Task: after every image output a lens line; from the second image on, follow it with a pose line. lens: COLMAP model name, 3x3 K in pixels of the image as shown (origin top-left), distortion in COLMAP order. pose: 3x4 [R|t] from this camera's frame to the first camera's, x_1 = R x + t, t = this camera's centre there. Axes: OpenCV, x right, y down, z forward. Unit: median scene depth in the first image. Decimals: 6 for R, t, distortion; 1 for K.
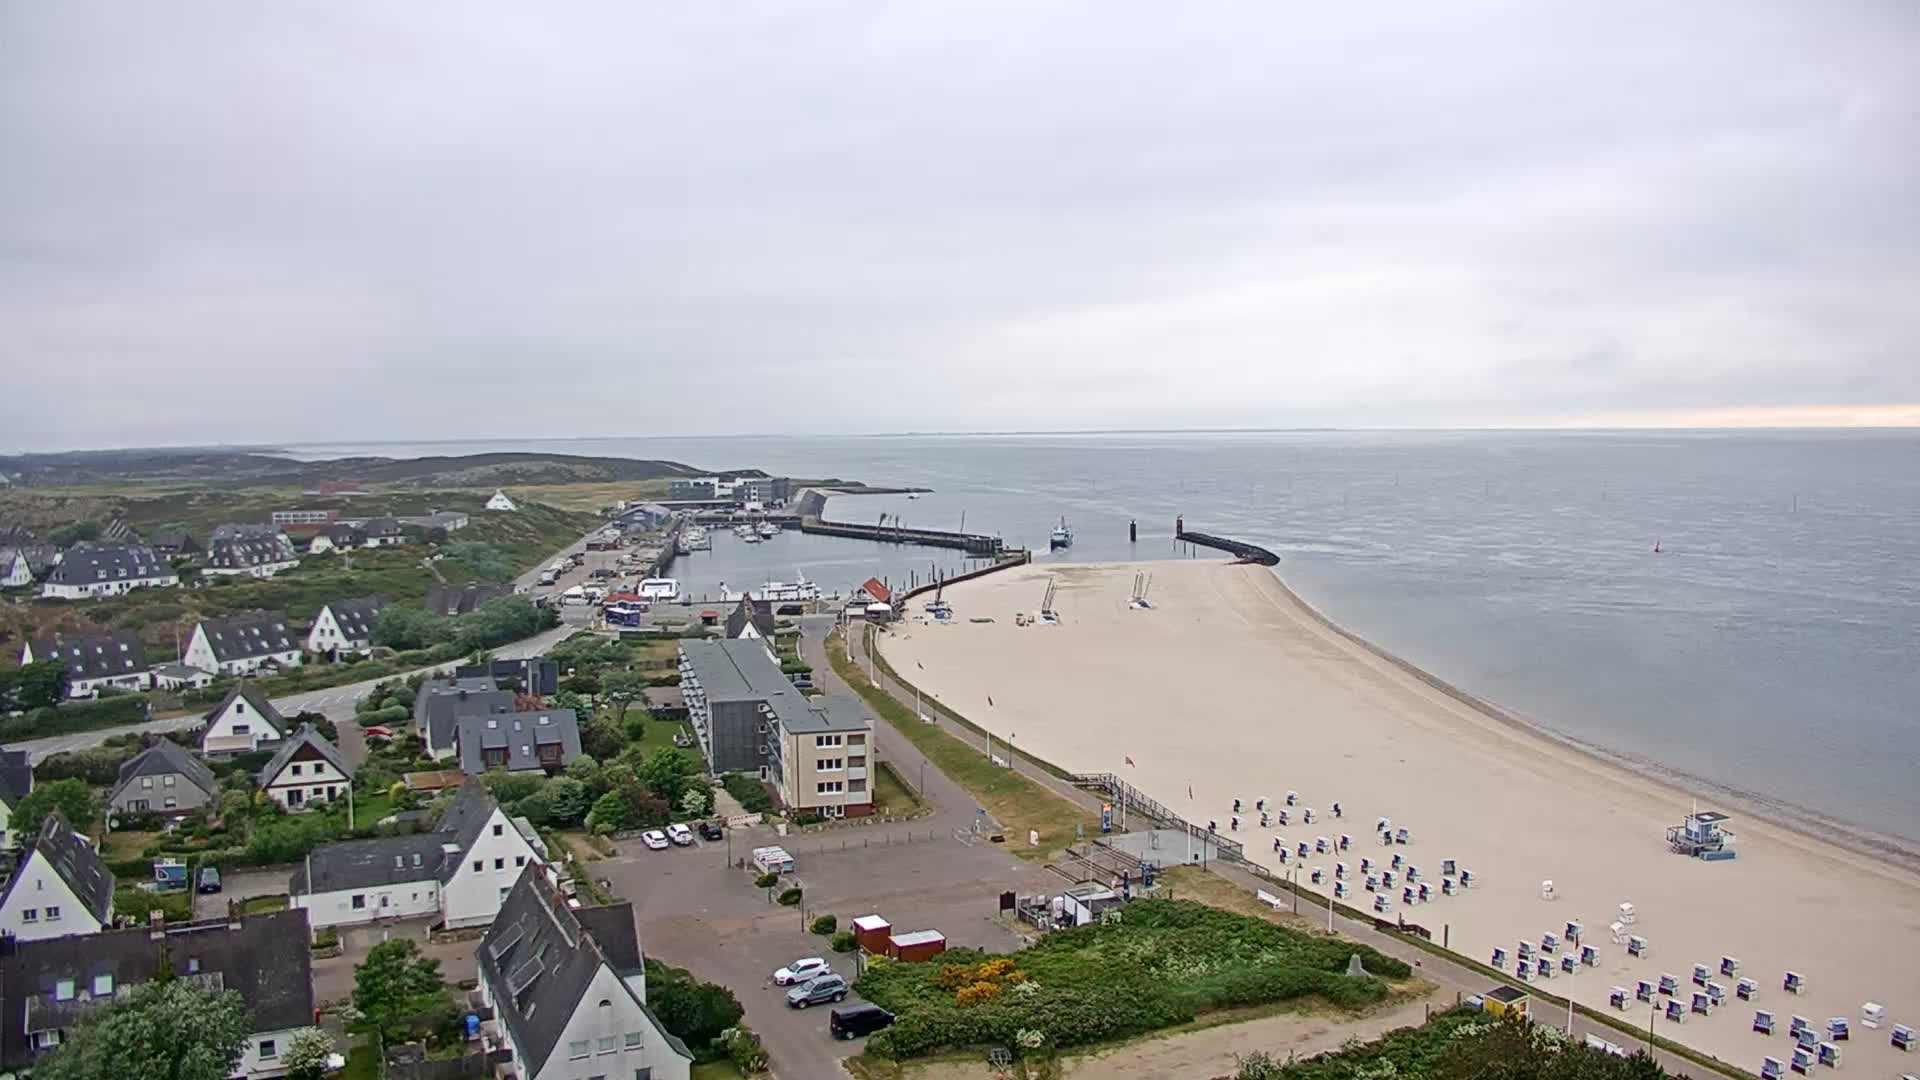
lens RADIAL K [[1540.4, 0, 962.0], [0, 1540.4, 536.7], [0, 0, 1]] dist [-0.131999, 0.076217]
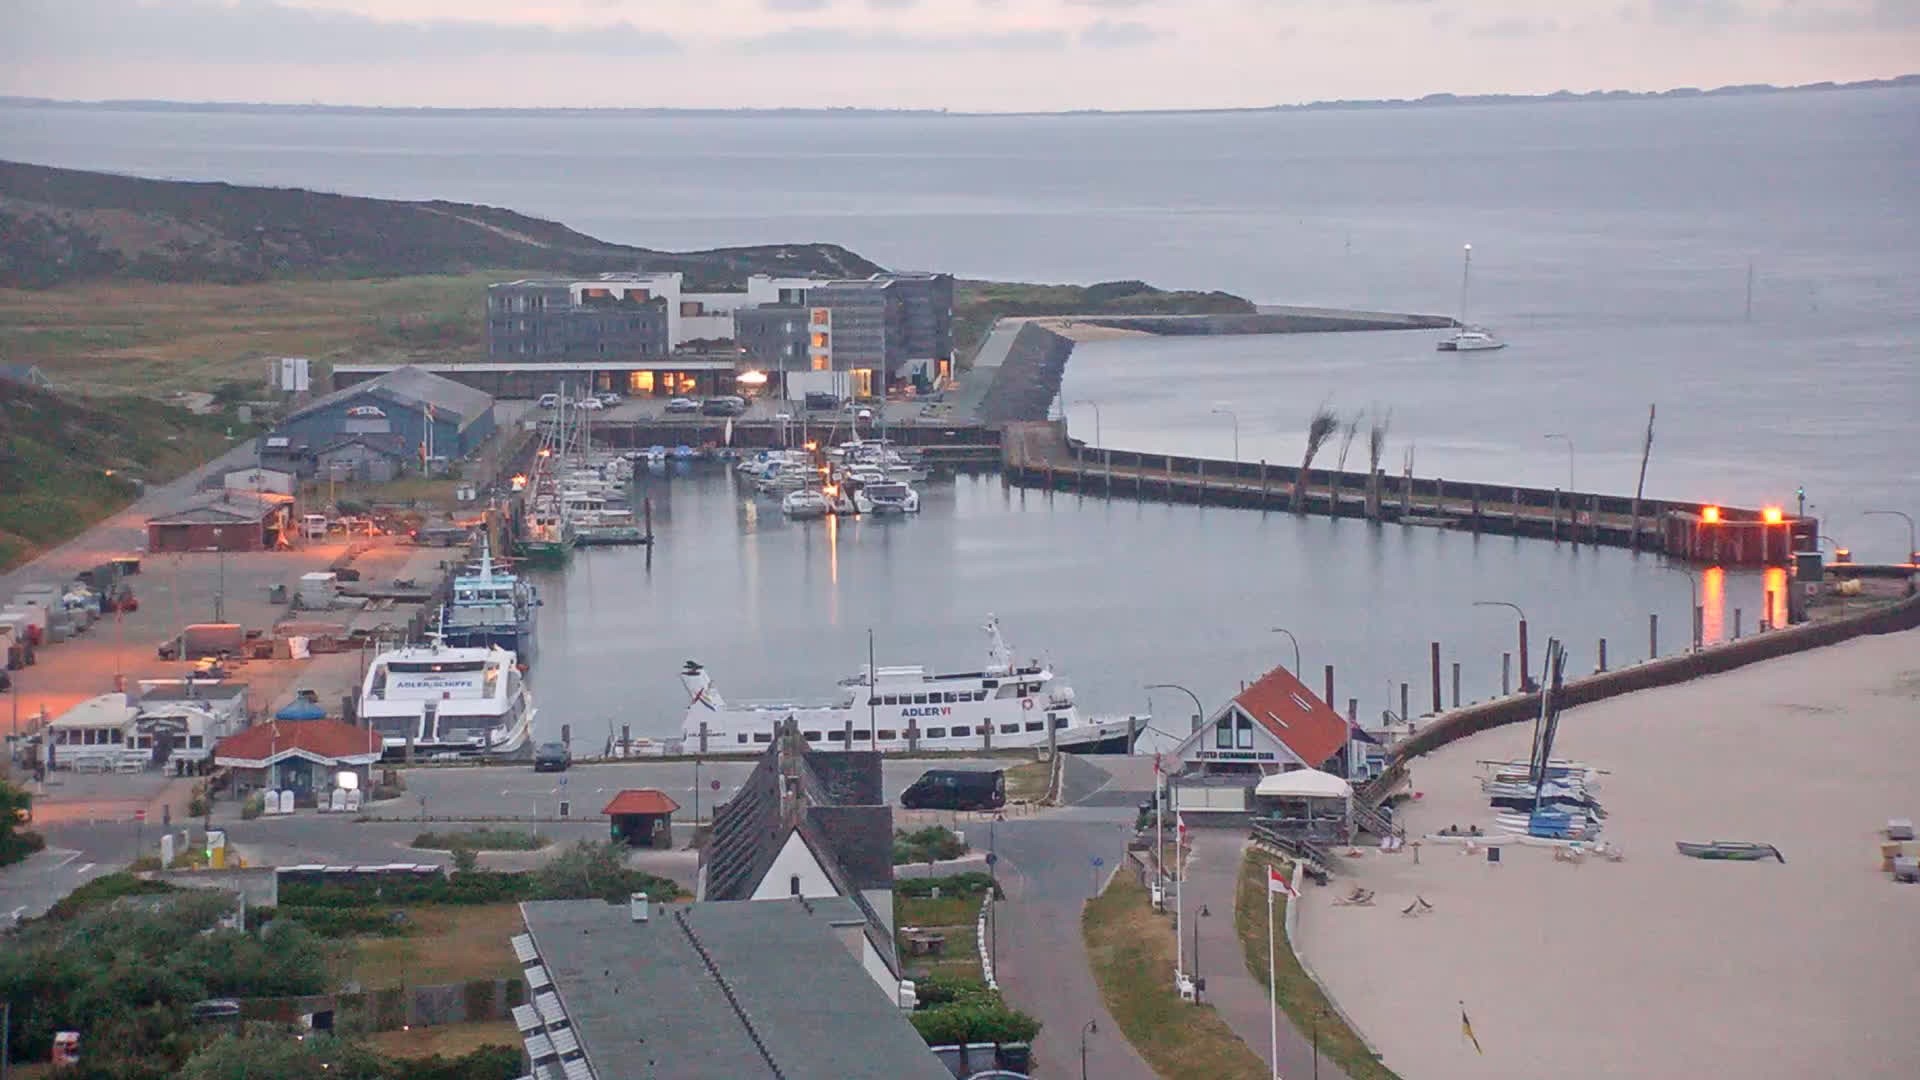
lens RADIAL K [[4916.9, 0, 962.4], [0, 4916.9, 537.8], [0, 0, 1]] dist [1.274297, 0.309920]
pose [[0.994066, 0.010042, -0.108313, -0.021410], [-0.009041, 0.999912, 0.009727, -0.002637], [0.108401, -0.008690, 0.994069, 0.179184]]
